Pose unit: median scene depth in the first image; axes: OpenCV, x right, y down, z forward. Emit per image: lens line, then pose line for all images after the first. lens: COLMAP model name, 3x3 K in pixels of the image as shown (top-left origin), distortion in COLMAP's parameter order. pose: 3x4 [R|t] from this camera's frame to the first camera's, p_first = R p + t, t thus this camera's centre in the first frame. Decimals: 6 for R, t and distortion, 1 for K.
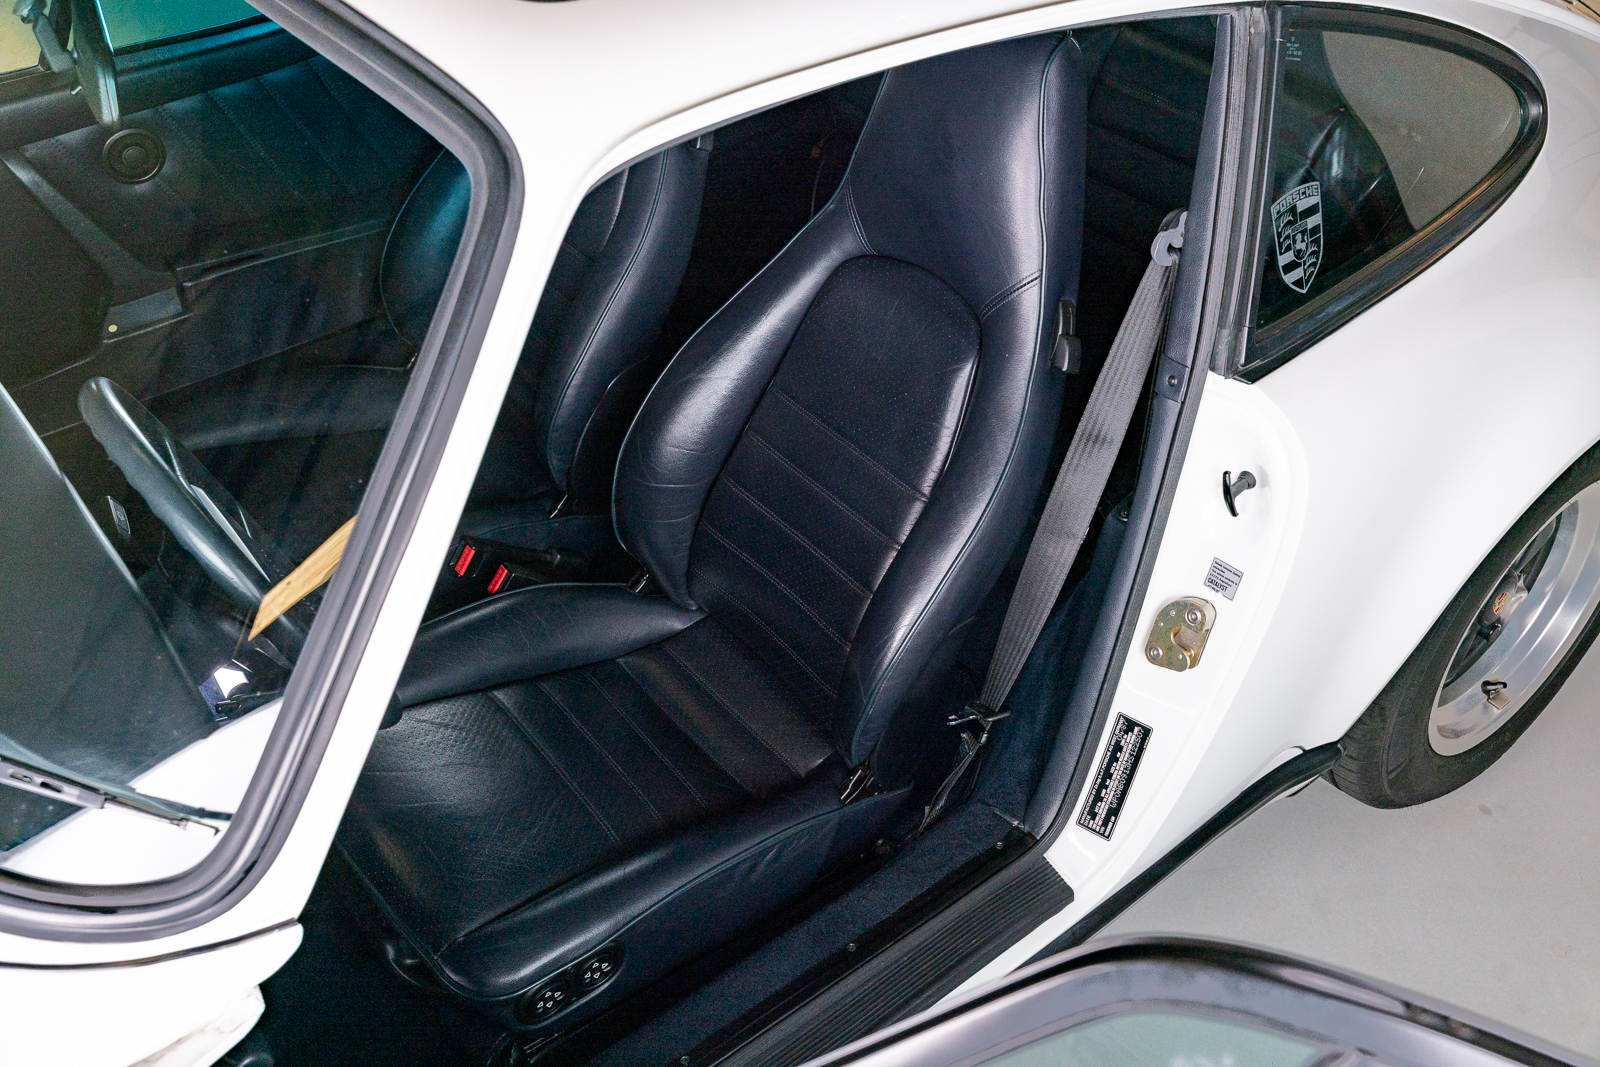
lens RADIAL K [[1553.1, 0, 804.1], [0, 1553.1, 530.2], [0, 0, 1]] dist [0.002171, 0.000000]
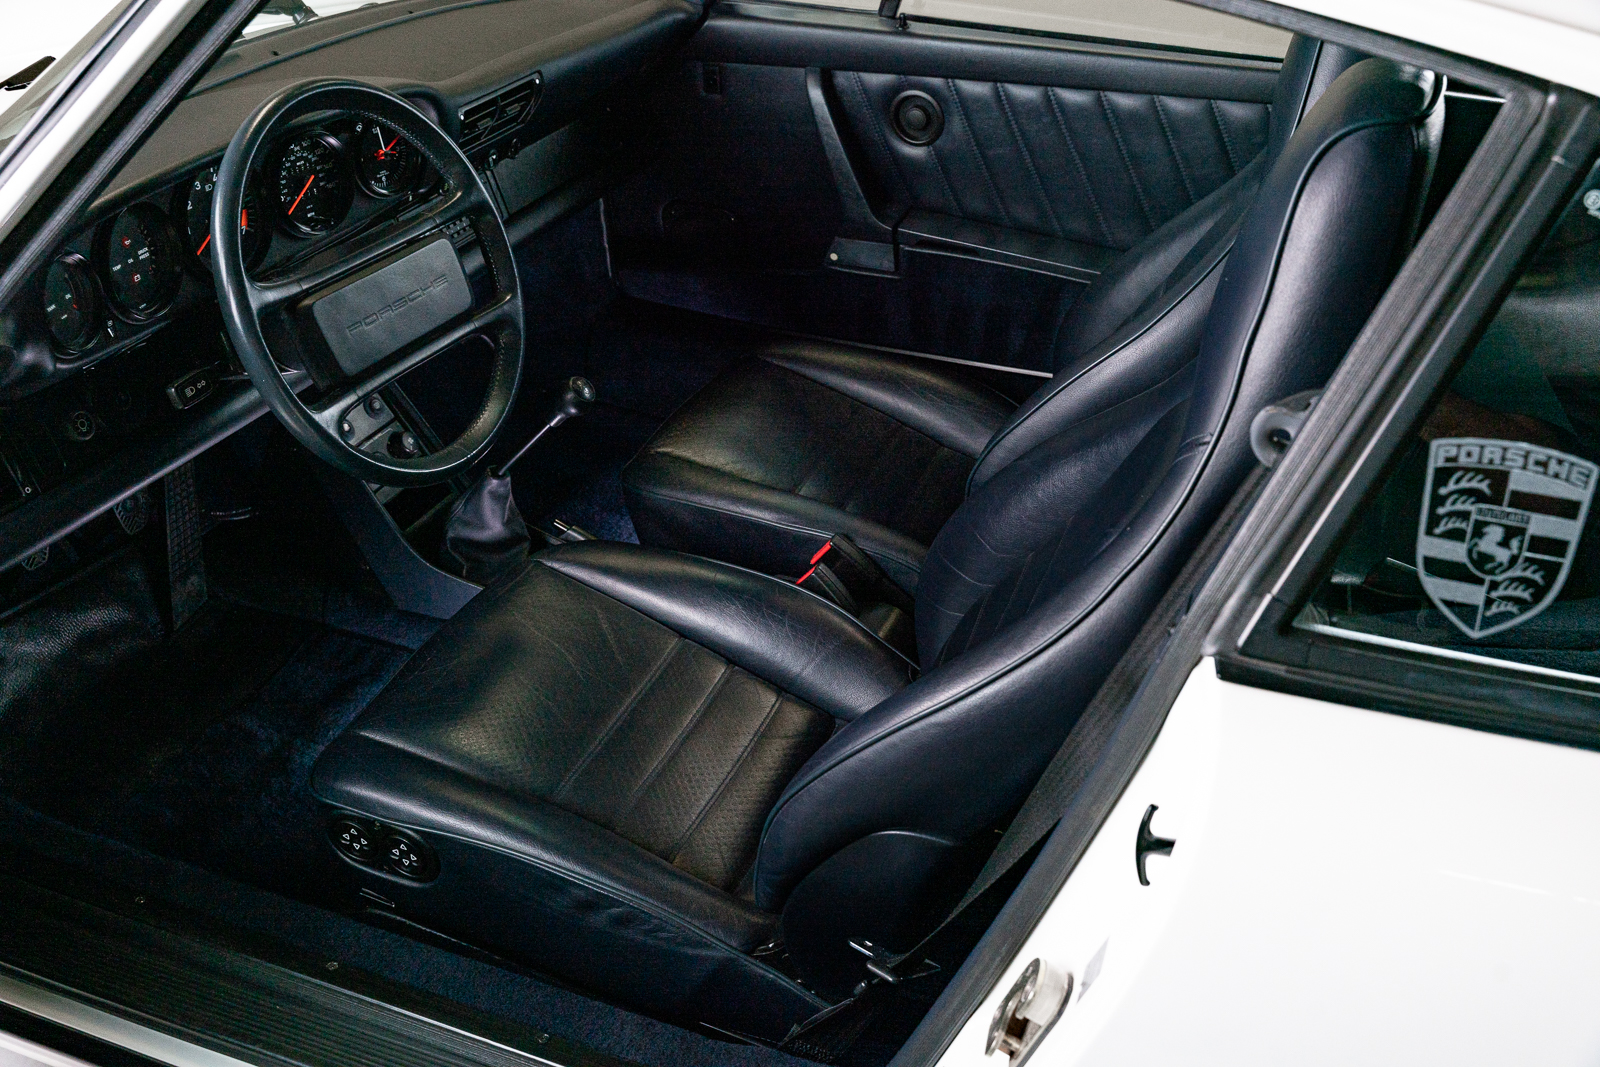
lens RADIAL K [[1553.1, 0, 795.5], [0, 1553.1, 522.3], [0, 0, 1]] dist [0.002171, 0.000000]
pose [[0.498631, 0.441214, -0.746122, 0.589902], [-0.562219, 0.819769, 0.109035, -0.111916], [0.659755, 0.365116, 0.656821, 0.475311]]
